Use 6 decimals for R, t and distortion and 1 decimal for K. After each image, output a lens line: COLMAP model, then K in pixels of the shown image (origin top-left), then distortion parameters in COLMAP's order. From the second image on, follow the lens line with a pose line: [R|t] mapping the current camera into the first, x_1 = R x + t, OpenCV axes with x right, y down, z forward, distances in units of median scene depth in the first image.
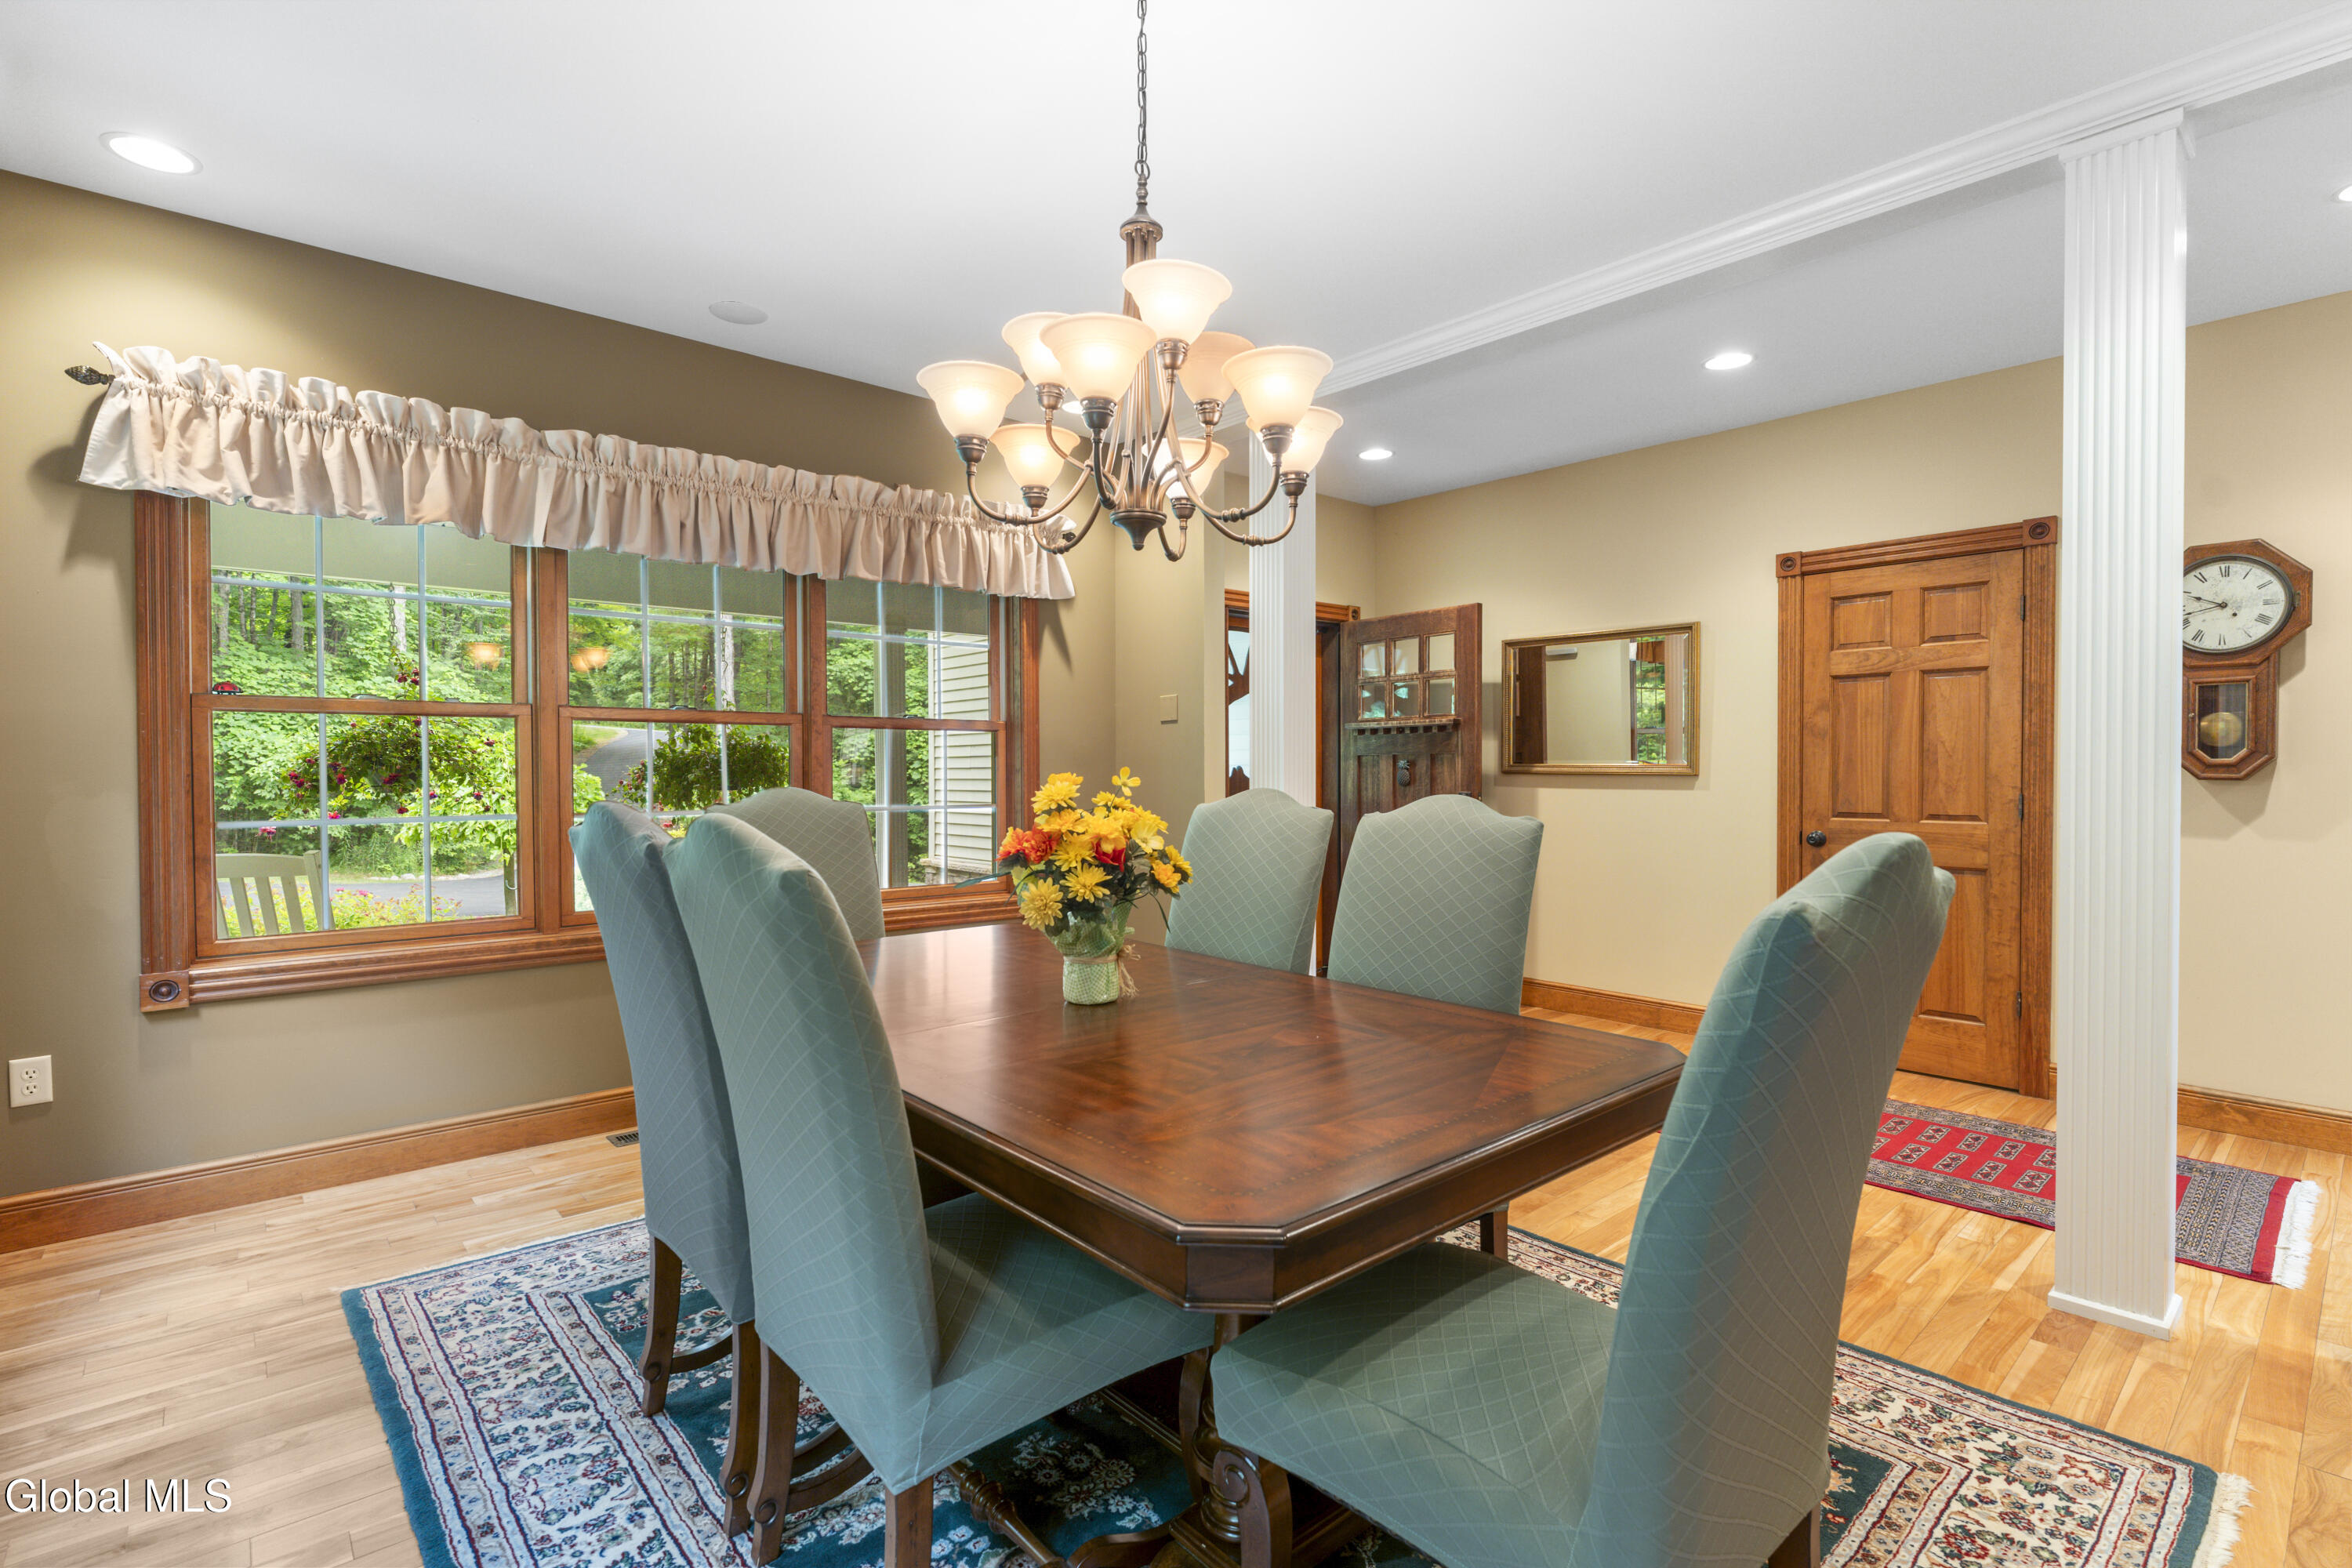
lens RADIAL K [[1068.7, 0, 1177.9], [0, 1068.7, 776.8], [0, 0, 1]] dist [-0.008338, 0.001916]
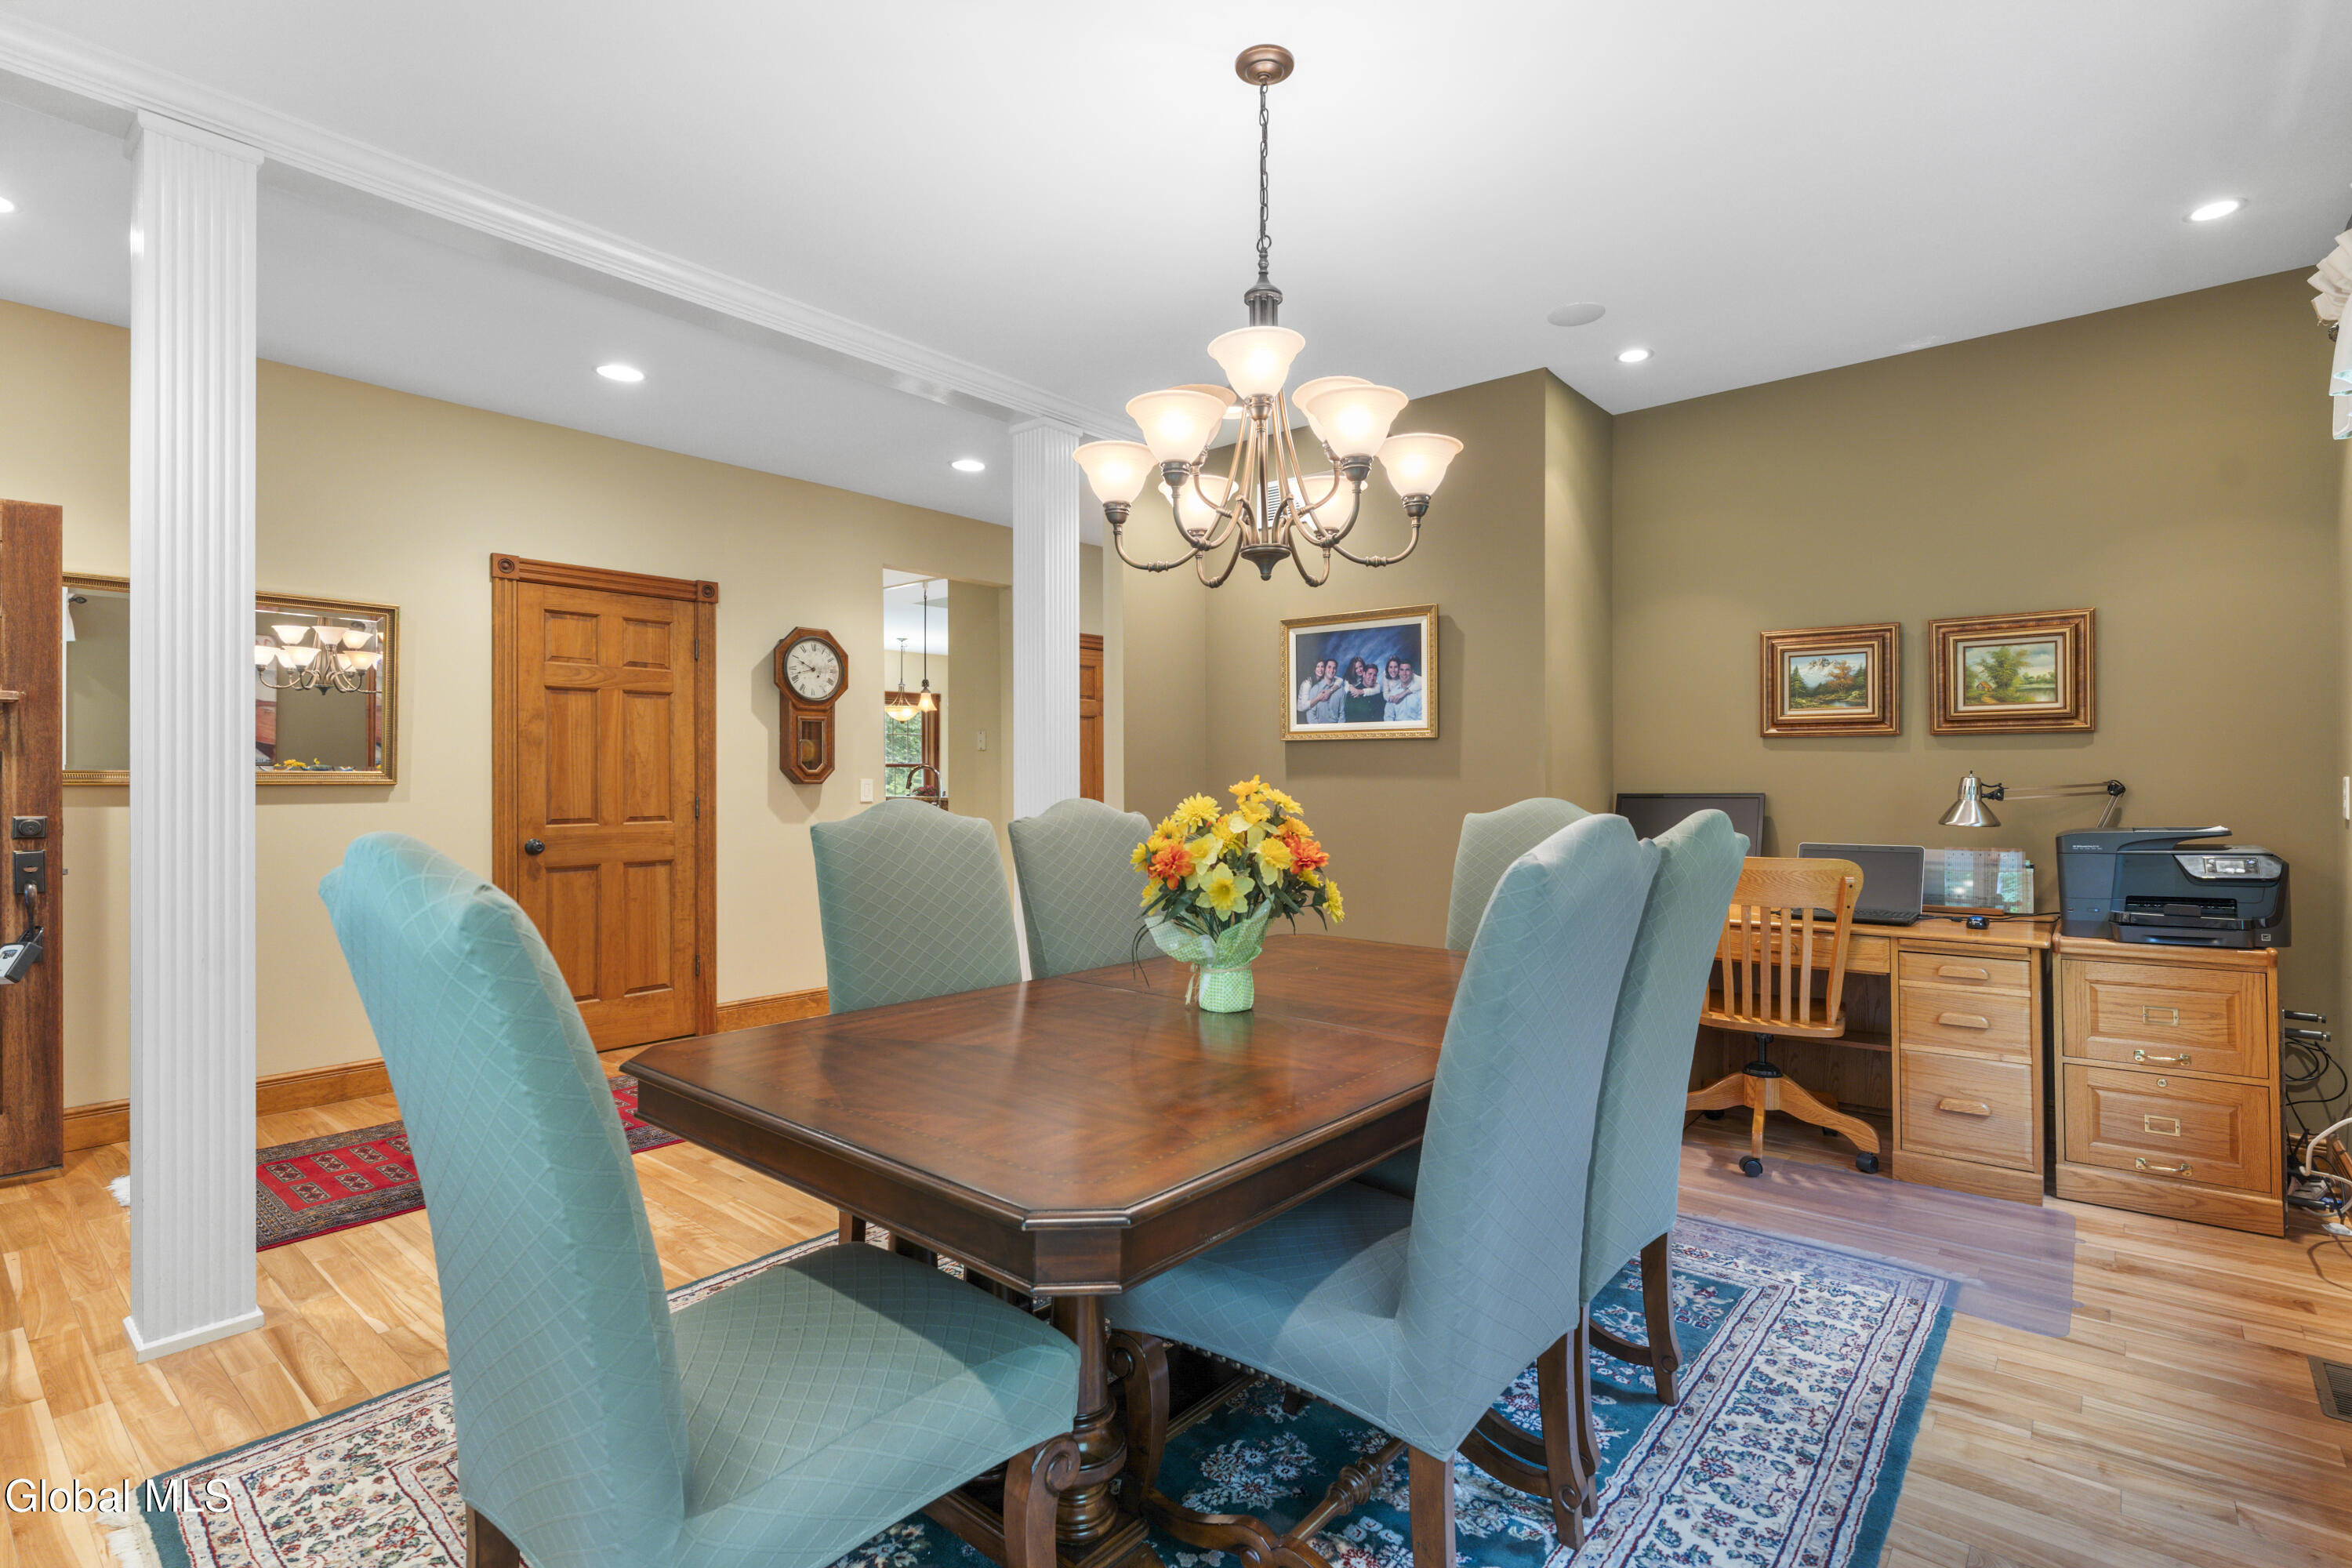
lens RADIAL K [[1068.7, 0, 1182.2], [0, 1068.7, 781.1], [0, 0, 1]] dist [-0.008338, 0.001916]
pose [[-0.112671, -0.004151, 0.993624, -0.516989], [0.008474, 0.999951, 0.005138, -0.004226], [-0.993596, 0.008999, -0.112630, 0.560430]]
